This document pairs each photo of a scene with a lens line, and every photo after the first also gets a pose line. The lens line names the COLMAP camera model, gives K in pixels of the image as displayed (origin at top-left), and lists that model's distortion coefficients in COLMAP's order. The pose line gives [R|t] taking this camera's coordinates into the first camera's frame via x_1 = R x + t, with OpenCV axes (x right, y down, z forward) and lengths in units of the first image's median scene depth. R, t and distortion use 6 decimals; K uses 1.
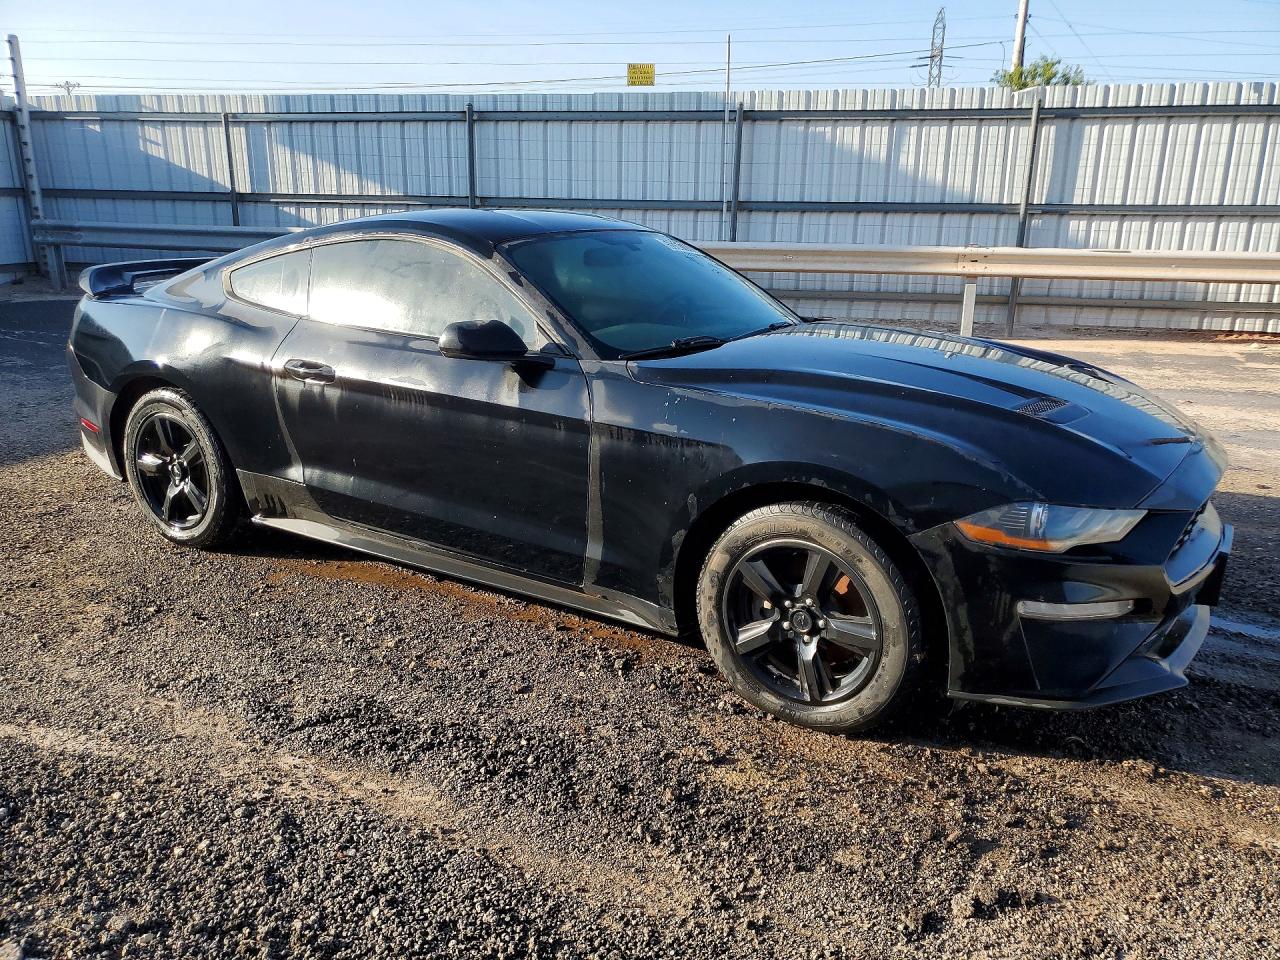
lens RADIAL K [[1024.6, 0, 640.0], [0, 1024.6, 480.0], [0, 0, 1]] dist [0.004639, 0.003834]
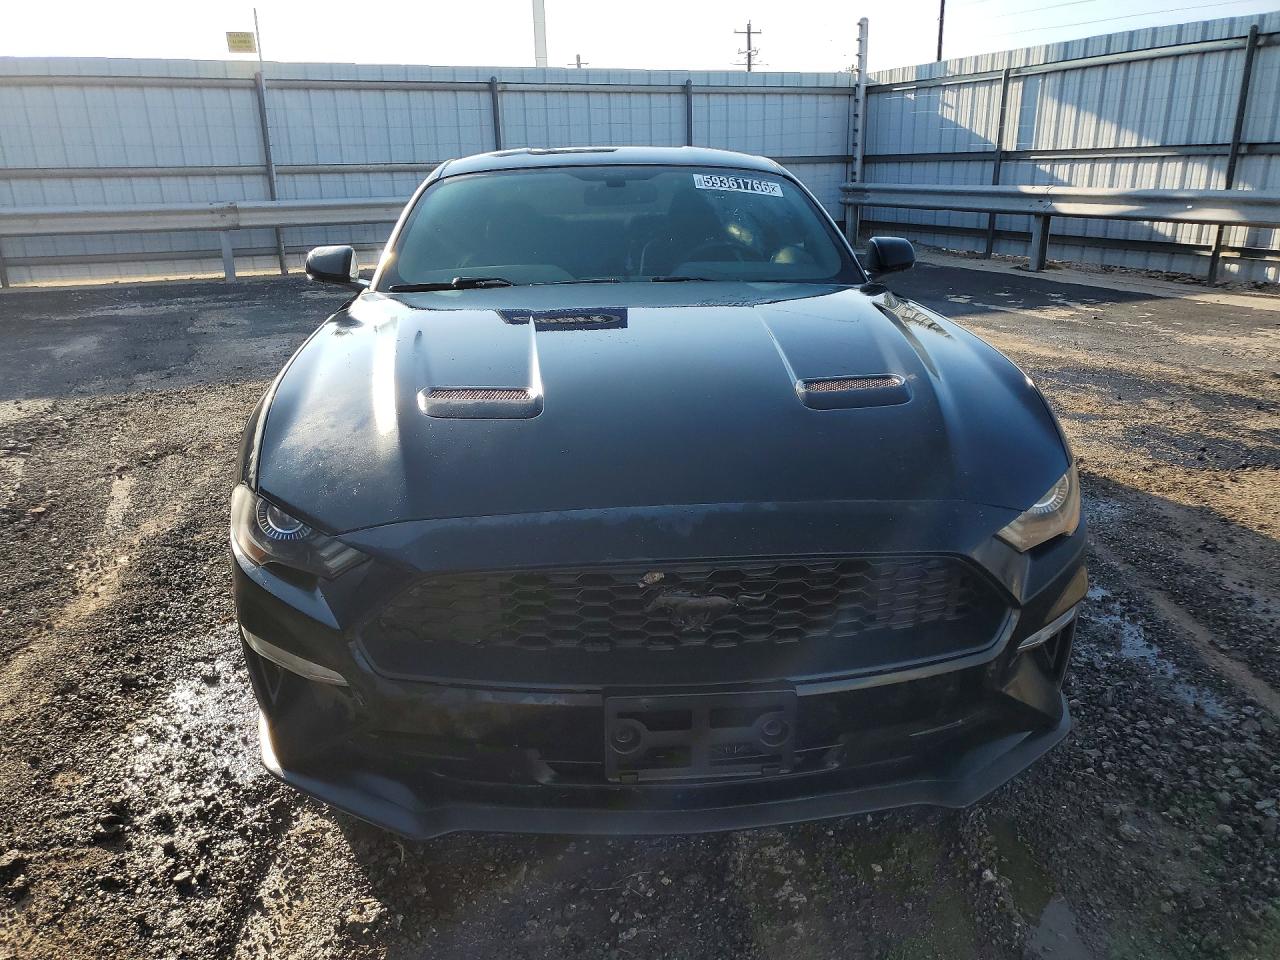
lens RADIAL K [[972.1, 0, 640.0], [0, 972.1, 480.0], [0, 0, 1]] dist [0.133360, -0.108035]
pose [[0.567133, 0.231752, -0.790349, 0.251406], [-0.196588, 0.969950, 0.143350, -0.038682], [0.799821, 0.074075, 0.595651, 0.160752]]
